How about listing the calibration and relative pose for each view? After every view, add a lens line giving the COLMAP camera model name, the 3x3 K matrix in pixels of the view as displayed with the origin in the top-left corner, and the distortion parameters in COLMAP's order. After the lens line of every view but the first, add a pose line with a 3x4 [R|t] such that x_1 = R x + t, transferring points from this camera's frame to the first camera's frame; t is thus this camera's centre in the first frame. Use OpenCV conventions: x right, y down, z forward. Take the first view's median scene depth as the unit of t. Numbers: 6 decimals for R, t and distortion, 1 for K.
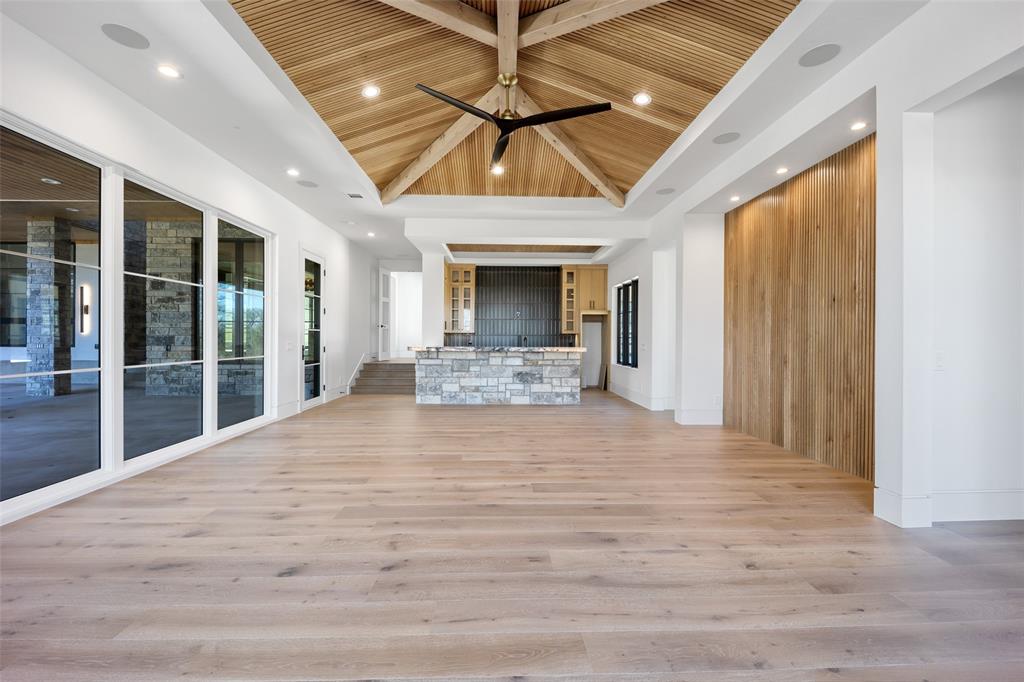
lens RADIAL K [[411.0, 0, 507.9], [0, 411.0, 343.9], [0, 0, 1]] dist [-0.001926, -0.000177]
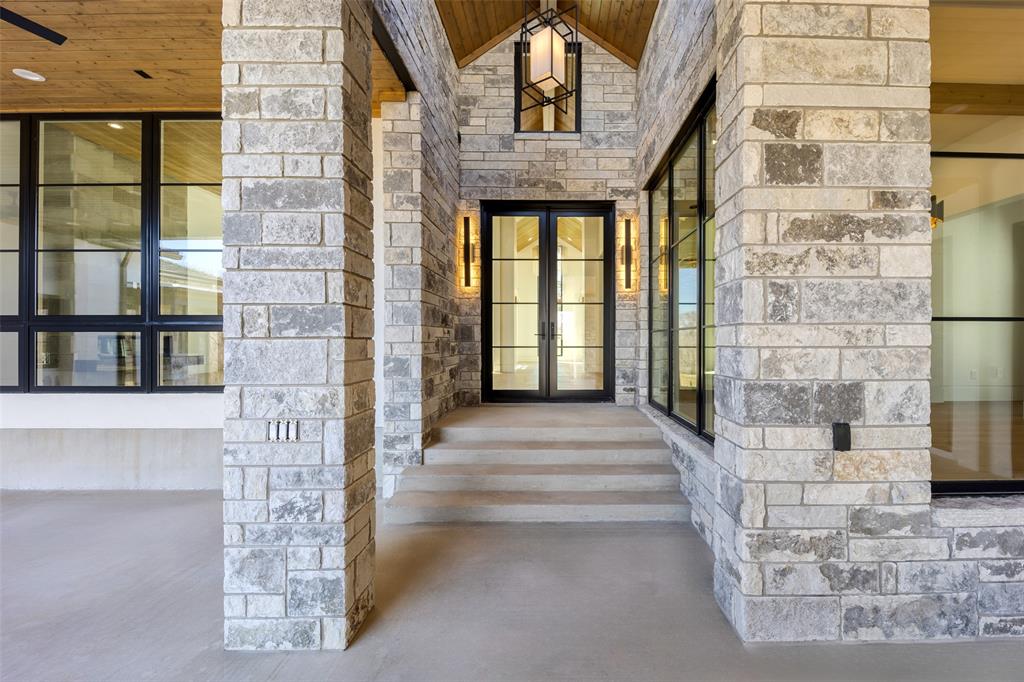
lens RADIAL K [[411.0, 0, 511.9], [0, 411.0, 341.6], [0, 0, 1]] dist [-0.001926, -0.000177]
pose [[0.999997, -0.002125, -0.001073, -1.010428], [0.002126, 0.999998, 0.000600, -0.043266], [0.001071, -0.000602, 0.999999, 0.770438]]
